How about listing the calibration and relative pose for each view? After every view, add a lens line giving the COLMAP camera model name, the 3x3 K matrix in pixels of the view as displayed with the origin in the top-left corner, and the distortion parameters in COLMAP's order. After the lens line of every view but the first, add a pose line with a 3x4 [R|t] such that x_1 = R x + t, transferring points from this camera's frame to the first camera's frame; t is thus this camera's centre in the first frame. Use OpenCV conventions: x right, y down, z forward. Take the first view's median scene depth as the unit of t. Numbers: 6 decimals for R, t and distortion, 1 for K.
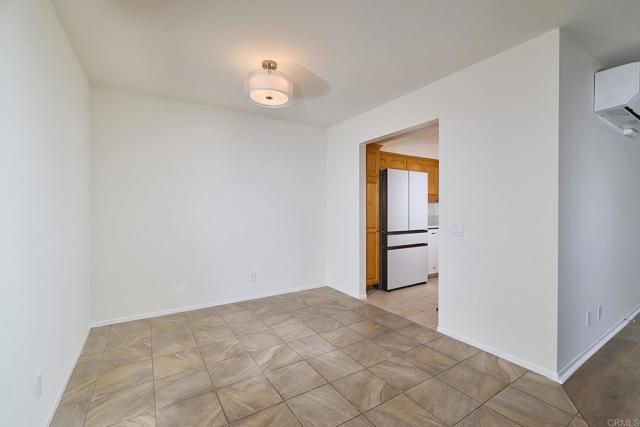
lens RADIAL K [[275.4, 0, 319.5], [0, 275.4, 213.3], [0, 0, 1]] dist [0.012277, -0.000121]
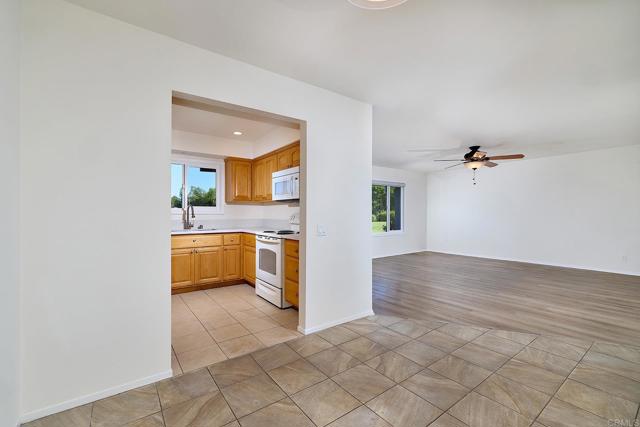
lens RADIAL K [[275.4, 0, 319.3], [0, 275.4, 213.9], [0, 0, 1]] dist [0.012277, -0.000121]
pose [[-0.066721, -0.000986, 0.997771, -0.665567], [0.008738, 0.999961, 0.001572, -0.009127], [-0.997733, 0.008823, -0.066710, 1.196697]]
